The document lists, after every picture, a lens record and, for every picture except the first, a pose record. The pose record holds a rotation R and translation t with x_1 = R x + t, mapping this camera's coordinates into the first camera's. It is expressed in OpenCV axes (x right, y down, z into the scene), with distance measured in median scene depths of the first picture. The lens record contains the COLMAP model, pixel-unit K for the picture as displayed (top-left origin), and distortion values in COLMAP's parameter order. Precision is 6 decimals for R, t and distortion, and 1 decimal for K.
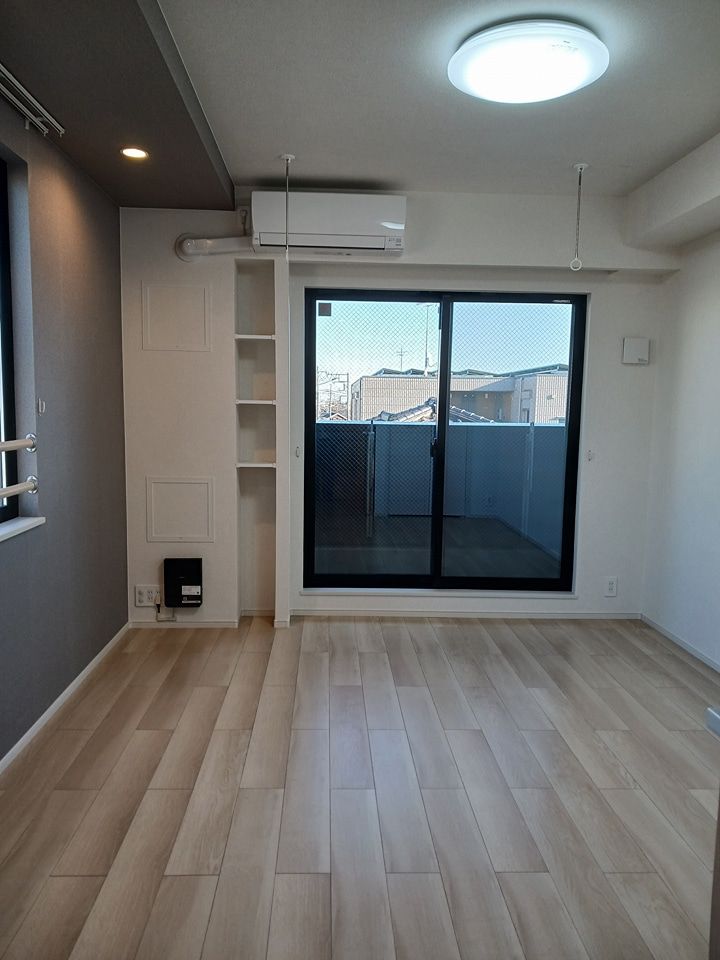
lens RADIAL K [[742.6, 0, 359.1], [0, 742.6, 486.0], [0, 0, 1]] dist [0.134659, -0.001977]
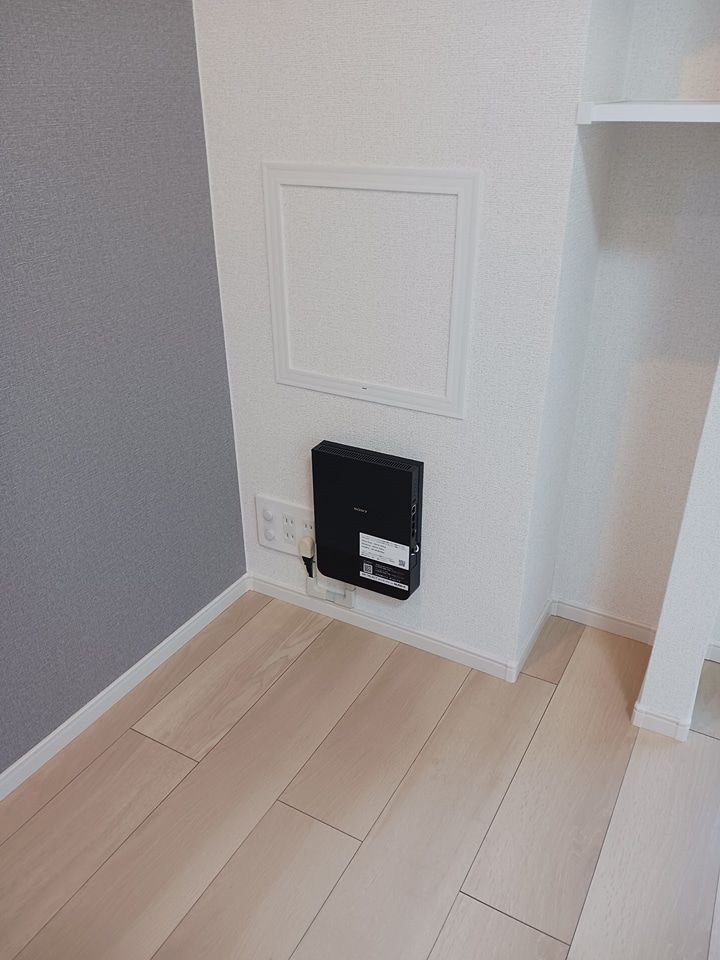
lens RADIAL K [[742.6, 0, 359.1], [0, 742.6, 486.0], [0, 0, 1]] dist [0.134659, -0.001977]
pose [[0.848165, 0.234133, -0.475182, -0.085996], [-0.046069, 0.926226, 0.374143, -0.007386], [0.527725, -0.295444, 0.796379, 0.740470]]
